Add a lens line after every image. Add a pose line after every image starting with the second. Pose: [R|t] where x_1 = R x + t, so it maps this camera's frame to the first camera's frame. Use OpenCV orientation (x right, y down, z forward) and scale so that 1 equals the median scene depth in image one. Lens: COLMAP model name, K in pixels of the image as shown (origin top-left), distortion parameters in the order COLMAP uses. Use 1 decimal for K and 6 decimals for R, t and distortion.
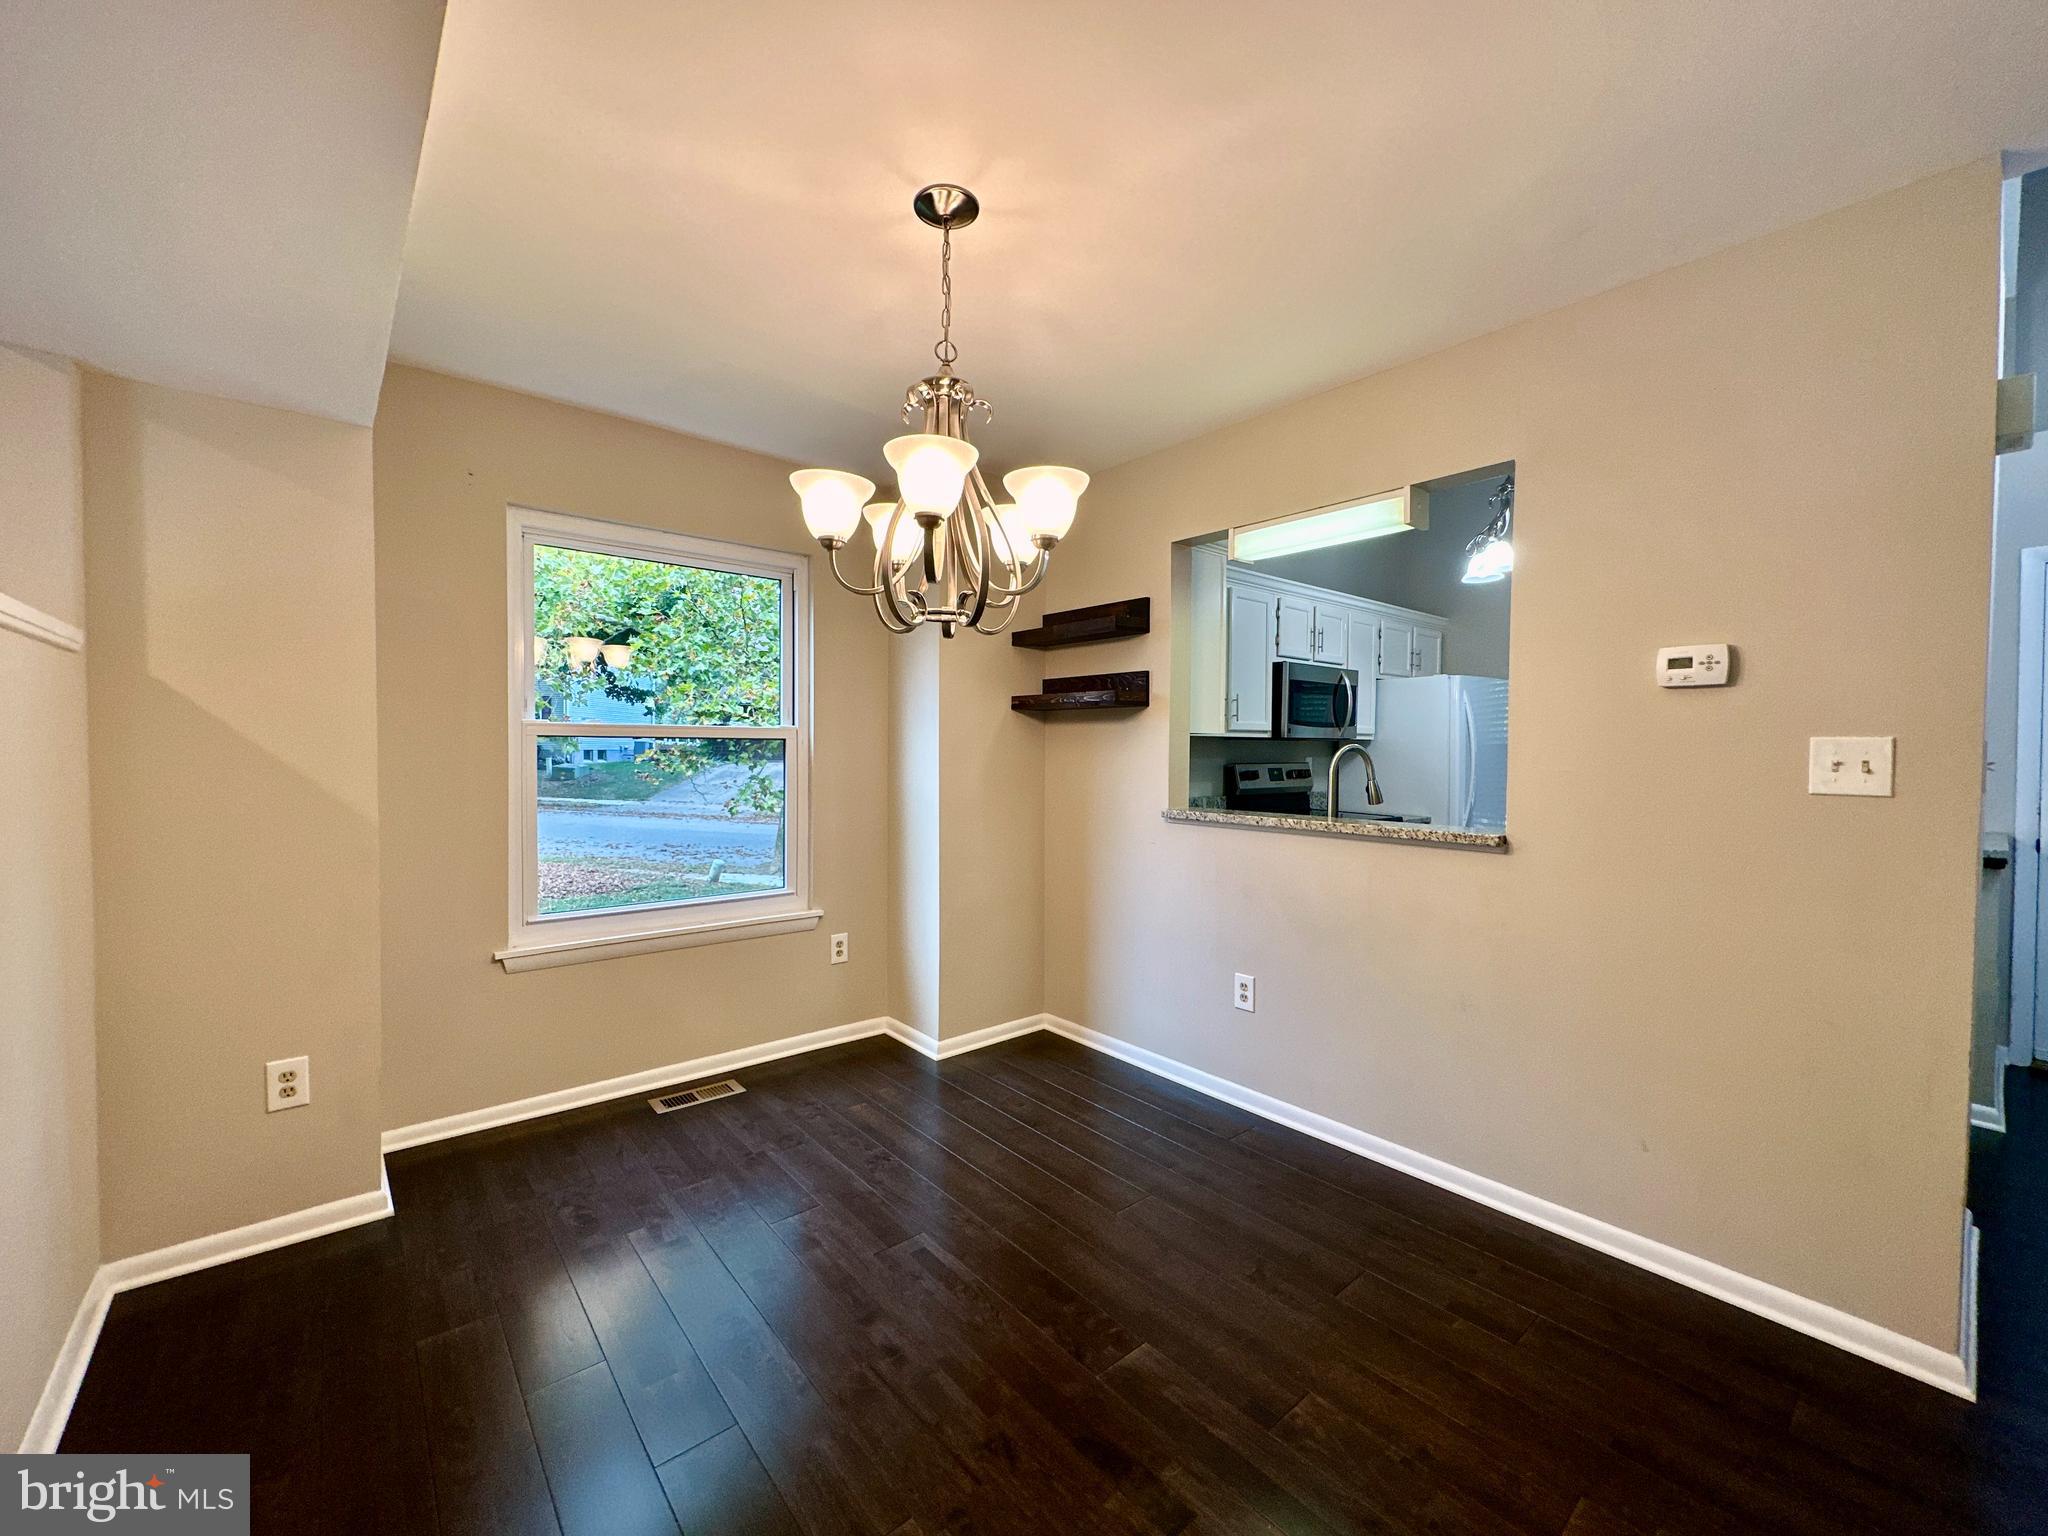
lens RADIAL K [[811.5, 0, 1022.7], [0, 811.5, 763.7], [0, 0, 1]] dist [0.002003, -0.000122]
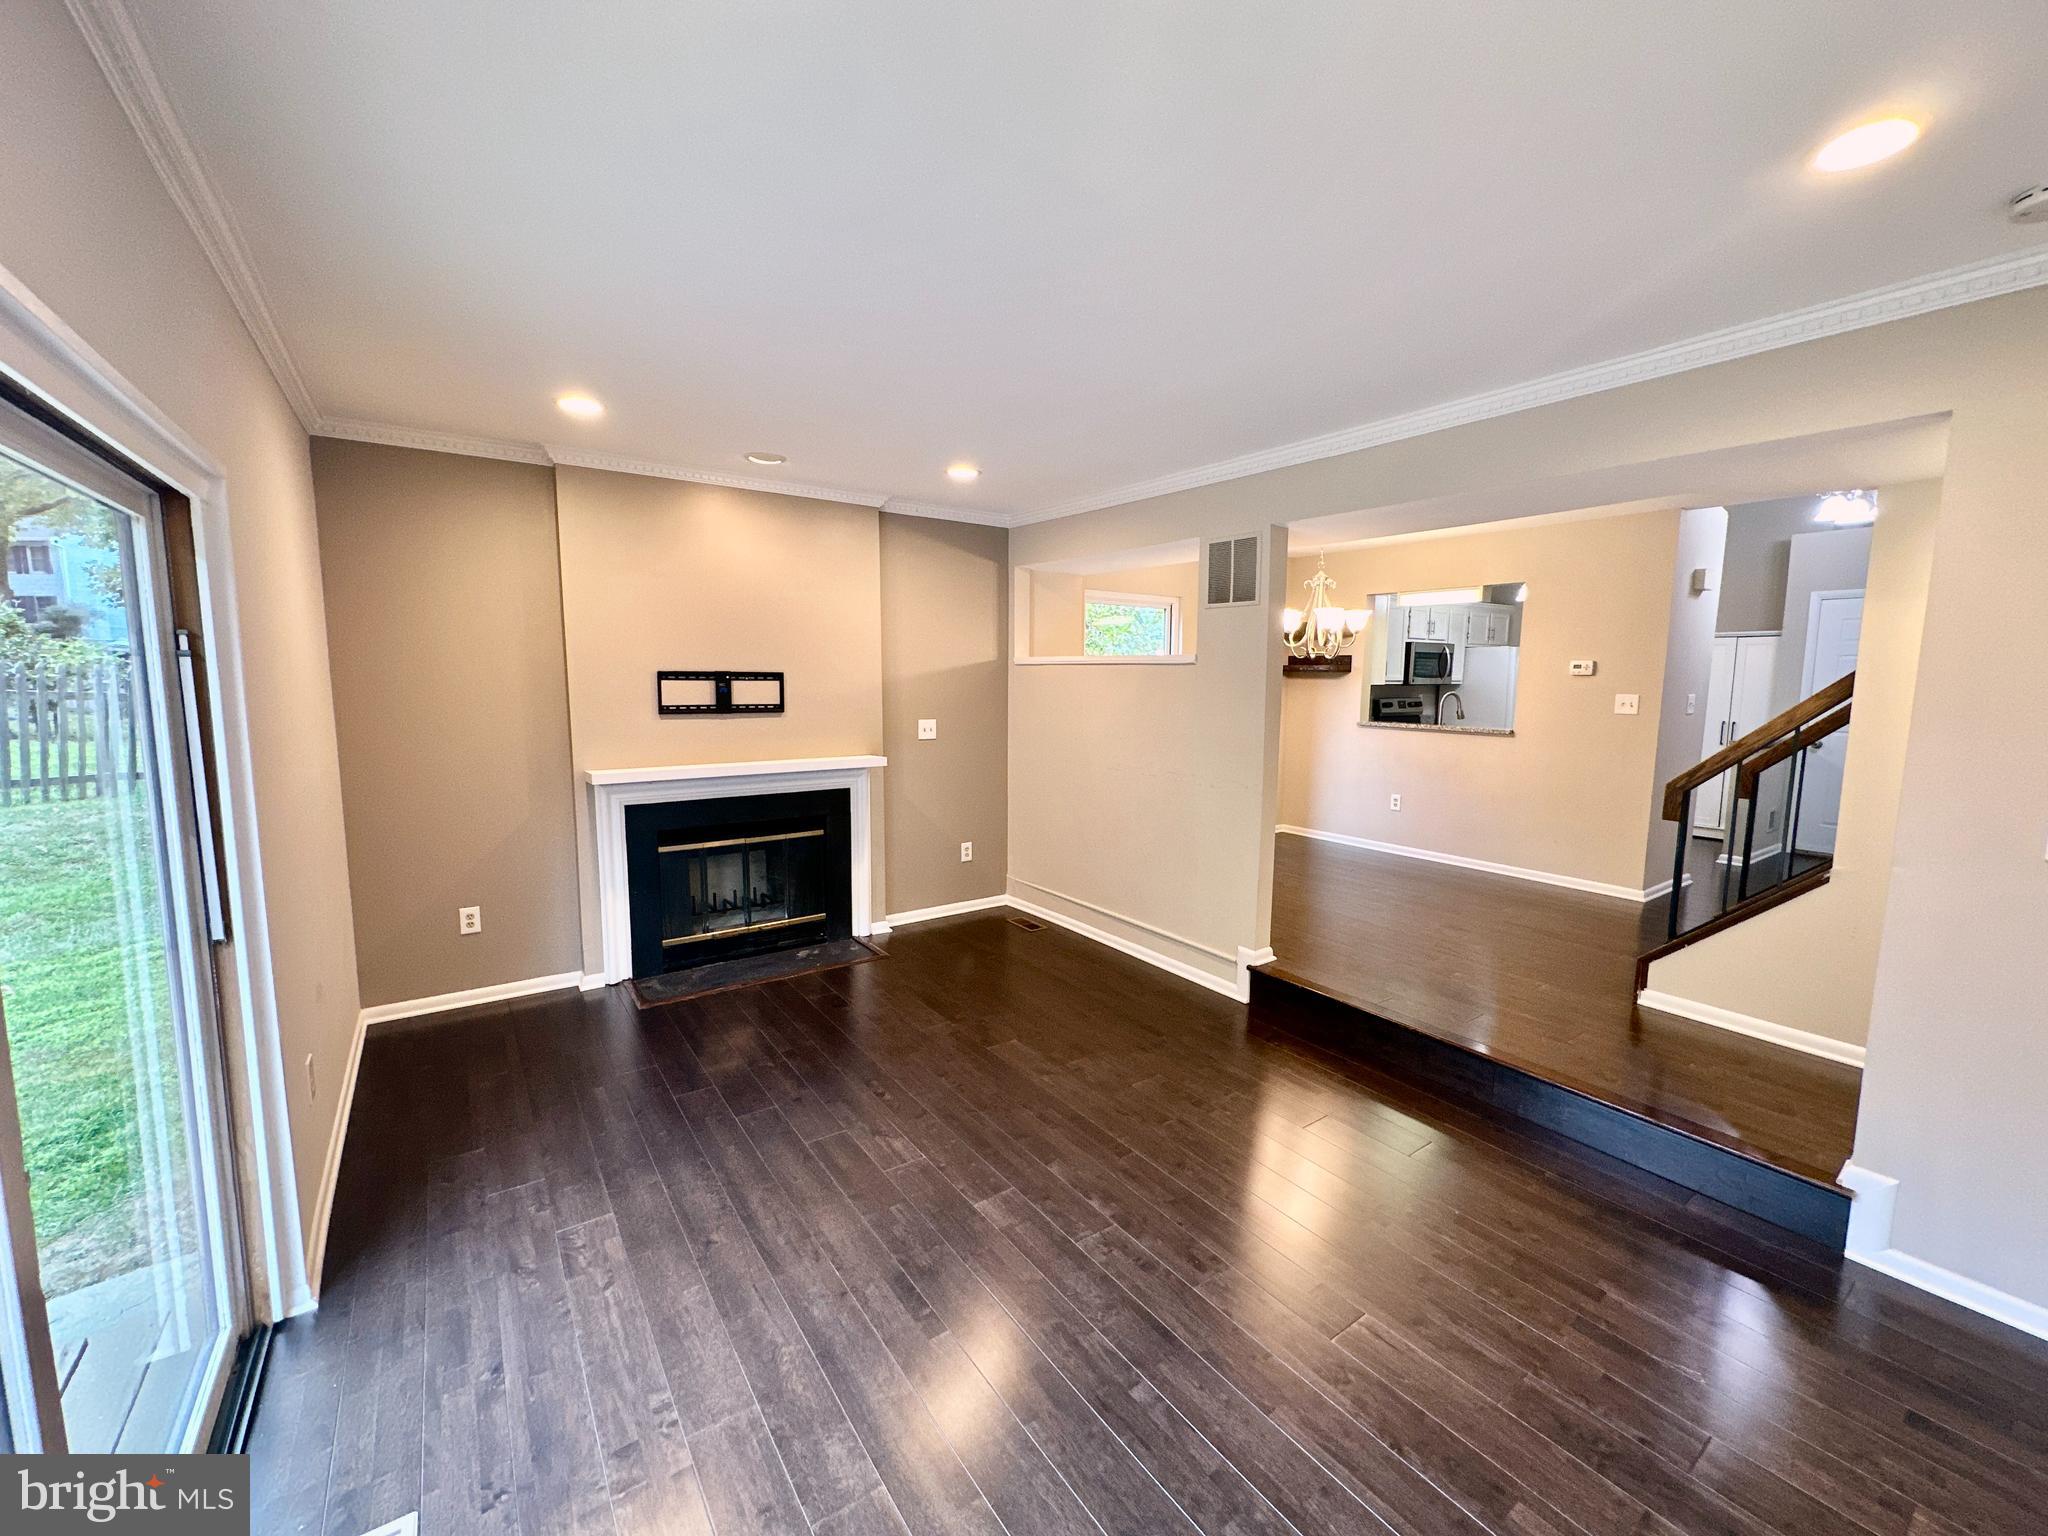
lens RADIAL K [[821.0, 0, 1027.2], [0, 821.0, 764.5], [0, 0, 1]] dist [0.000280, -0.000448]
pose [[0.997192, 0.012420, -0.073852, -0.390859], [-0.005644, 0.995810, 0.091271, -0.016552], [0.074676, -0.090598, 0.993084, -0.894444]]
